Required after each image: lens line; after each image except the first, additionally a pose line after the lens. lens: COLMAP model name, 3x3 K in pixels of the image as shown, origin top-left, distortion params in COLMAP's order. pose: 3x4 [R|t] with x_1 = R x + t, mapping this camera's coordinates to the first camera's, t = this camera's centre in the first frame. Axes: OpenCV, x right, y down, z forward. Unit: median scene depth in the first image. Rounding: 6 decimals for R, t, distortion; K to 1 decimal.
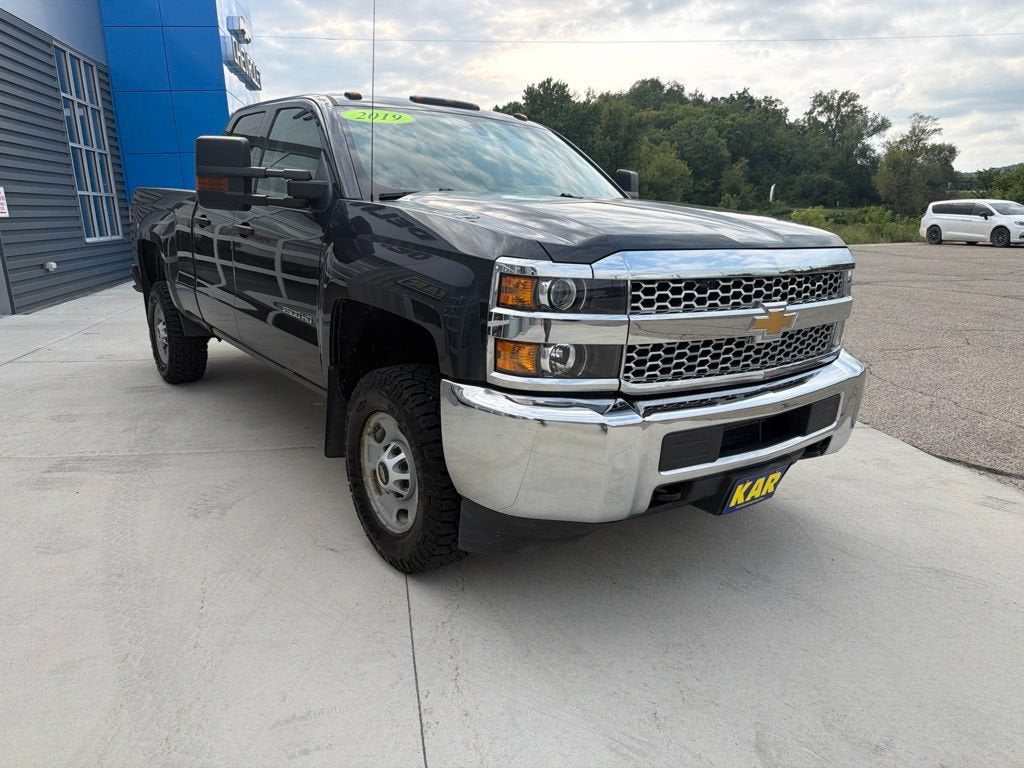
lens RADIAL K [[732.2, 0, 512.0], [0, 732.2, 384.0], [0, 0, 1]] dist [0.006019, -0.004261]
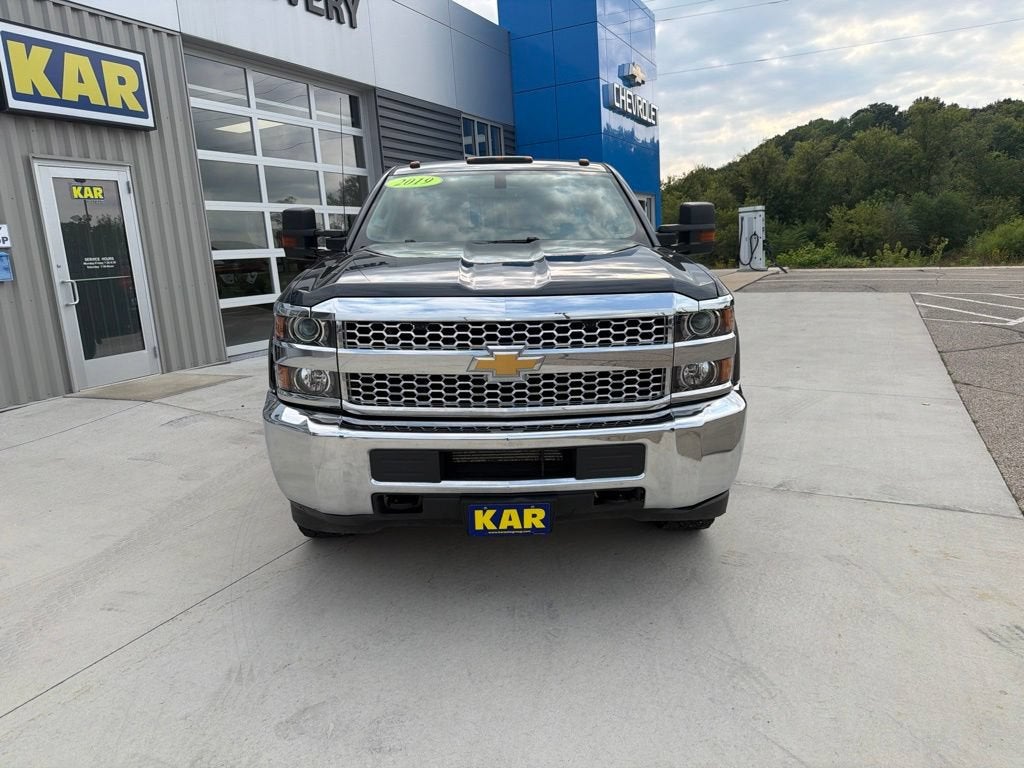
lens RADIAL K [[732.1, 0, 512.9], [0, 732.1, 378.3], [0, 0, 1]] dist [0.062776, -0.068092]
pose [[0.806184, 0.081258, -0.586059, 0.998832], [-0.100795, 0.994907, -0.000708, -0.063980], [0.583016, 0.059642, 0.810268, 0.135909]]
